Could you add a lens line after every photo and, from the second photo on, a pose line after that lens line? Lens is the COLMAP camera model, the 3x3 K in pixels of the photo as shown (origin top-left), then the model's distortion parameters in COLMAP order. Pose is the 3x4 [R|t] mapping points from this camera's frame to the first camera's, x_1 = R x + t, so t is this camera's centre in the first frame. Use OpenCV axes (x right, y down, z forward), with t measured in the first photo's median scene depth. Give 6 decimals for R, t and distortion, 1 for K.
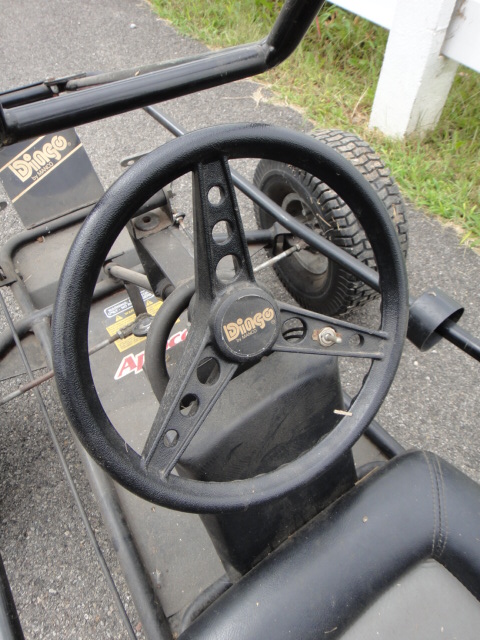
lens RADIAL K [[459.4, 0, 240.0], [0, 459.4, 320.0], [0, 0, 1]] dist [-0.001811, -0.003809]
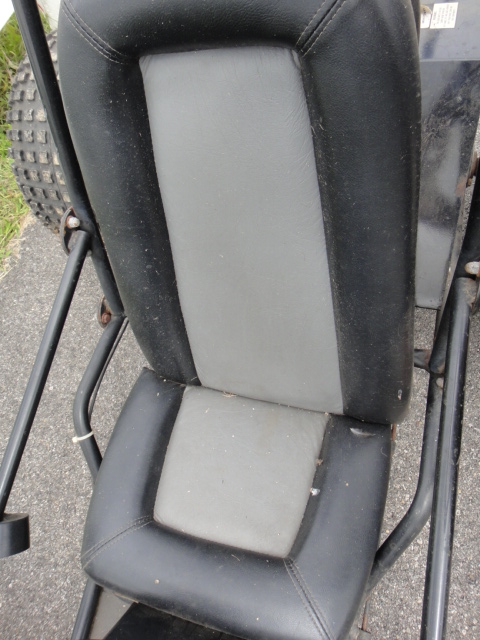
lens RADIAL K [[459.4, 0, 240.0], [0, 459.4, 320.0], [0, 0, 1]] dist [-0.001811, -0.003809]
pose [[-0.636838, -0.624142, 0.452642, 0.007347], [0.714205, -0.256411, 0.651280, -0.027704], [-0.290429, 0.738038, 0.609057, -0.279529]]
